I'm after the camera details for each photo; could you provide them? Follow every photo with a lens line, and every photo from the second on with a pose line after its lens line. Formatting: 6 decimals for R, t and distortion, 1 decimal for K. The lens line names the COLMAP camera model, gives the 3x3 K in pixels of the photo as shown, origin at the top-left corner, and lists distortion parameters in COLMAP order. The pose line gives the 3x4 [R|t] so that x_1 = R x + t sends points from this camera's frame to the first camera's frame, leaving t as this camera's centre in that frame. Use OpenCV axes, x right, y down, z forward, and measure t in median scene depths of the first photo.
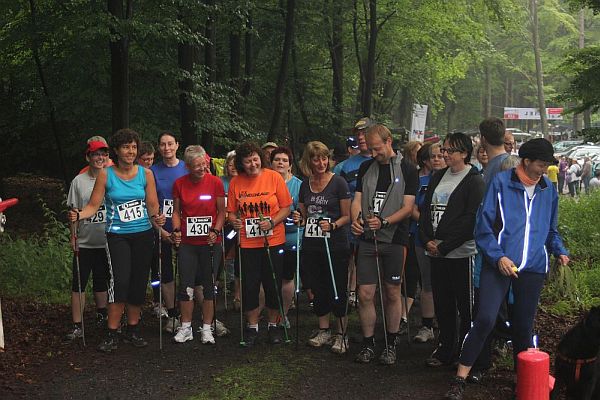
lens RADIAL K [[1219.1, 0, 300.0], [0, 1219.1, 200.0], [0, 0, 1]] dist [-0.055570, 0.023983]
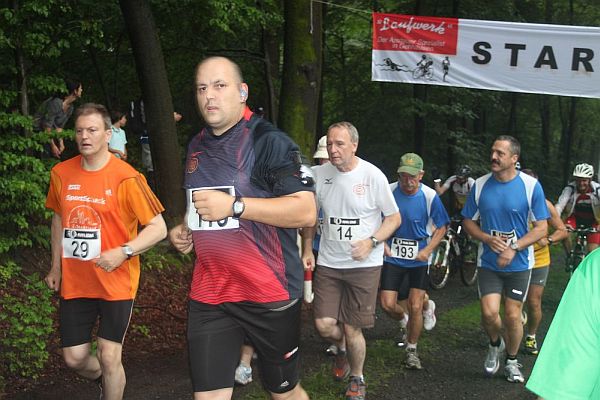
lens RADIAL K [[987.3, 0, 300.0], [0, 987.3, 200.0], [0, 0, 1]] dist [-0.140019, 0.085886]
pose [[0.978947, 0.020571, -0.203076, -0.027427], [-0.025916, 0.999383, -0.023696, 0.013632], [0.202464, 0.028460, 0.978876, -0.239520]]
